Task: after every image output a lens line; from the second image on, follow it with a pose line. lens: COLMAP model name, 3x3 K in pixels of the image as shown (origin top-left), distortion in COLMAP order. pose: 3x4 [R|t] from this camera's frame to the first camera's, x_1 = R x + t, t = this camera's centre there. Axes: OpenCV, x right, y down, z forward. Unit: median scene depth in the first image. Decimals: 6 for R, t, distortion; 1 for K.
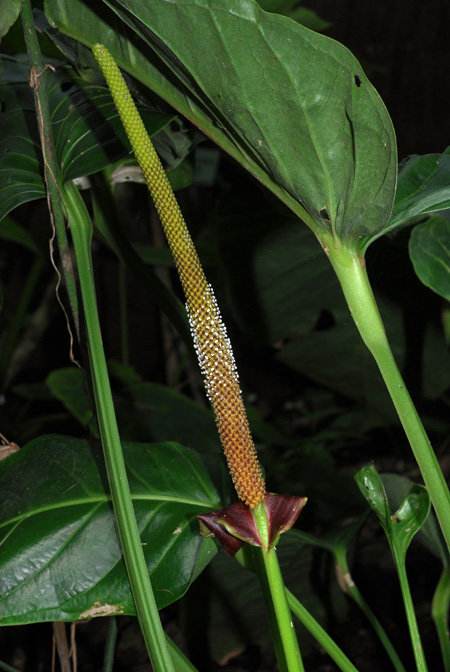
lens RADIAL K [[1758.4, 0, 225.4], [0, 1758.4, 336.0], [0, 0, 1]] dist [0.055220, 0.000000]
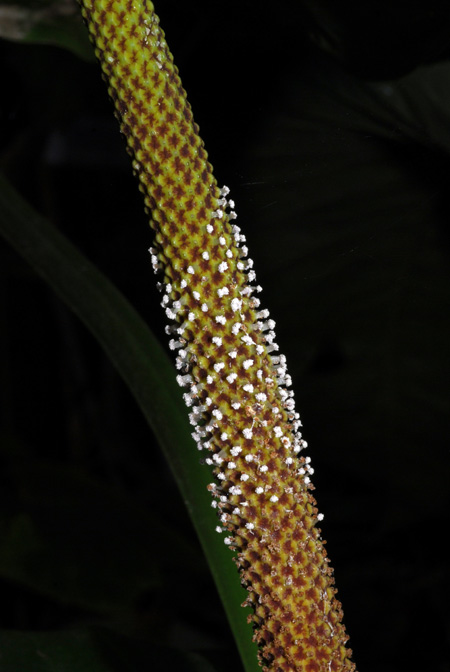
lens RADIAL K [[1758.4, 0, 224.0], [0, 1758.4, 336.1], [0, 0, 1]] dist [0.055220, 0.000000]
pose [[0.998530, -0.011910, 0.052871, -0.026501], [0.013765, 0.999298, -0.034843, 0.009095], [-0.052419, 0.035520, 0.997993, 0.676893]]
